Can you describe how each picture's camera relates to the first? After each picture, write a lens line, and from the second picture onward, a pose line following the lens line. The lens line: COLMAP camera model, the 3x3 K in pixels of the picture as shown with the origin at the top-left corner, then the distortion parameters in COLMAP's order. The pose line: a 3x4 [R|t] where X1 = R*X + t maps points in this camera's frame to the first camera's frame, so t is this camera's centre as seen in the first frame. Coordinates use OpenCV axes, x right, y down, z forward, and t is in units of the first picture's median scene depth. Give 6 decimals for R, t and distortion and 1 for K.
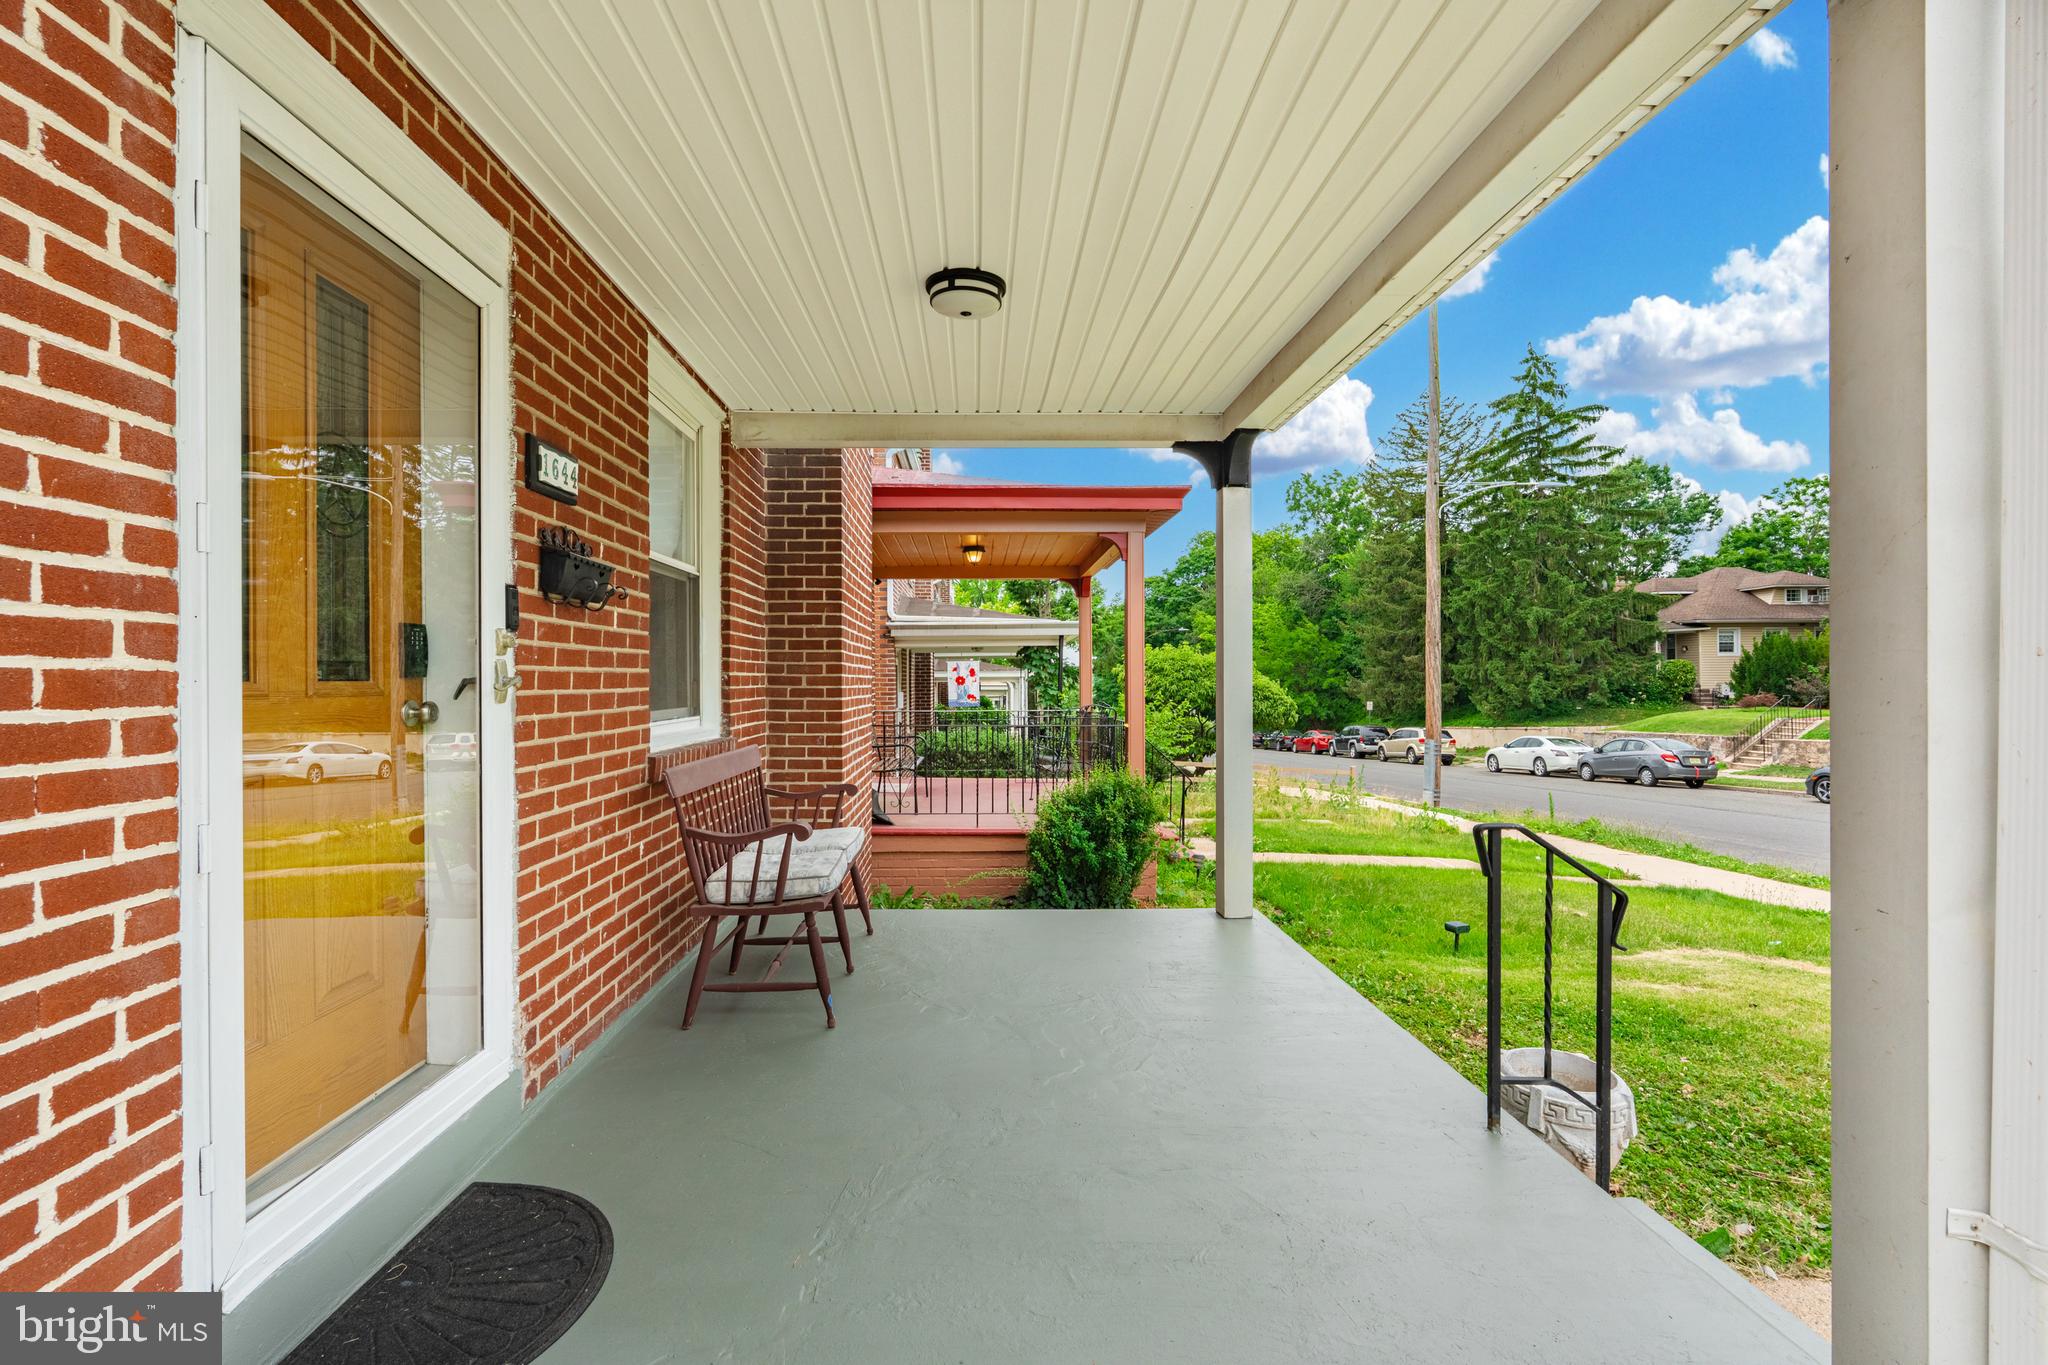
lens RADIAL K [[902.6, 0, 1018.0], [0, 902.6, 684.8], [0, 0, 1]] dist [-0.007723, 0.001606]
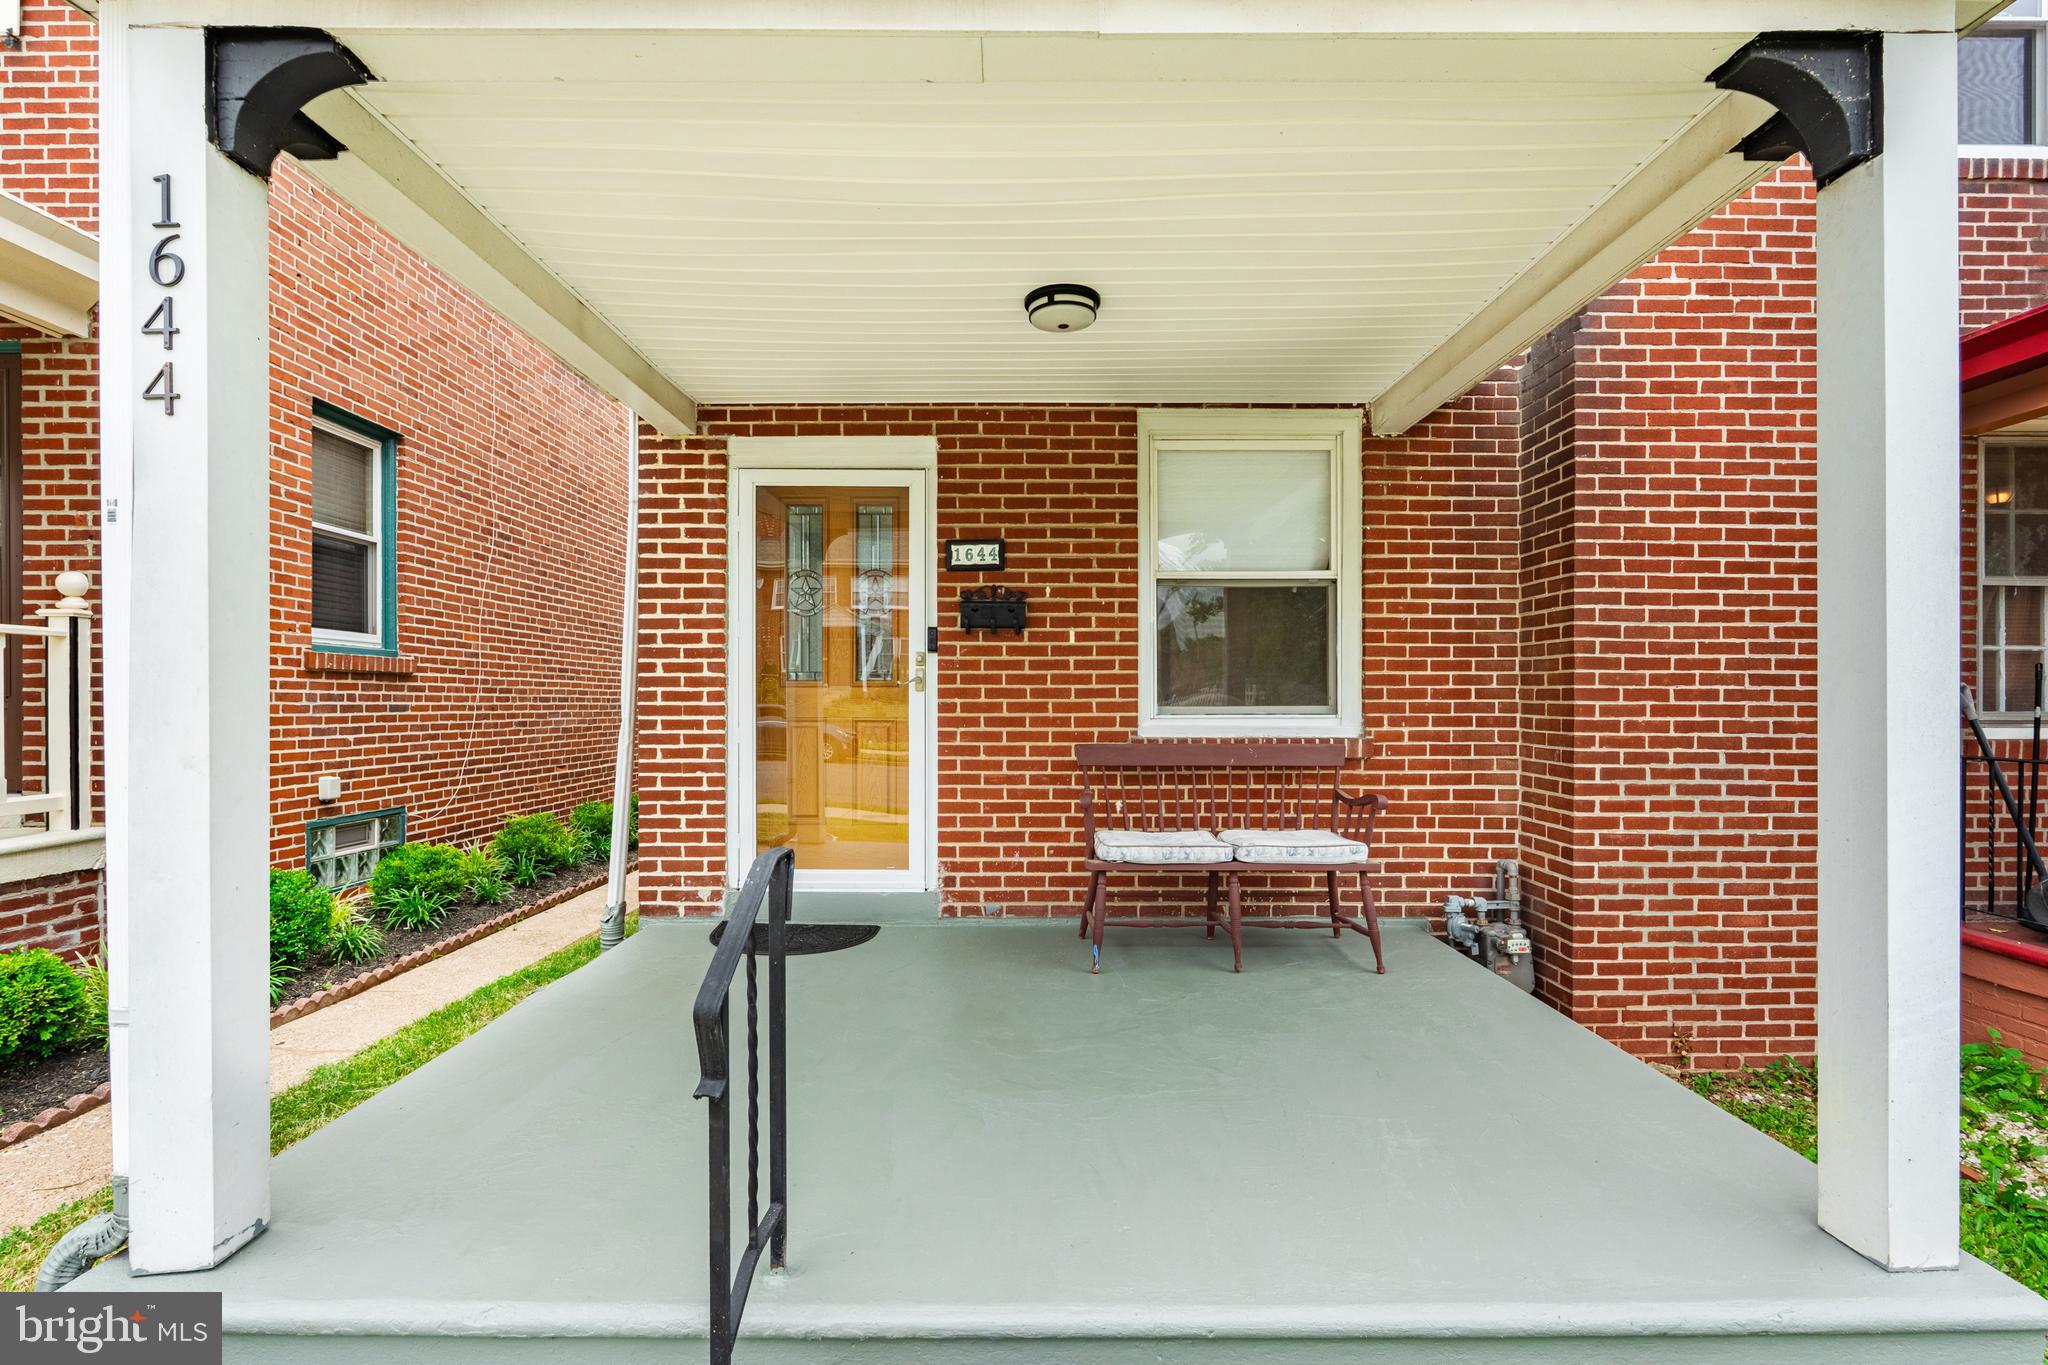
lens RADIAL K [[902.6, 0, 1019.7], [0, 902.6, 702.6], [0, 0, 1]] dist [-0.007723, 0.001606]
pose [[-0.041416, 0.008770, -0.999104, 2.331099], [-0.004933, 0.999947, 0.008982, 0.045956], [0.999130, 0.005301, -0.041370, 2.301610]]
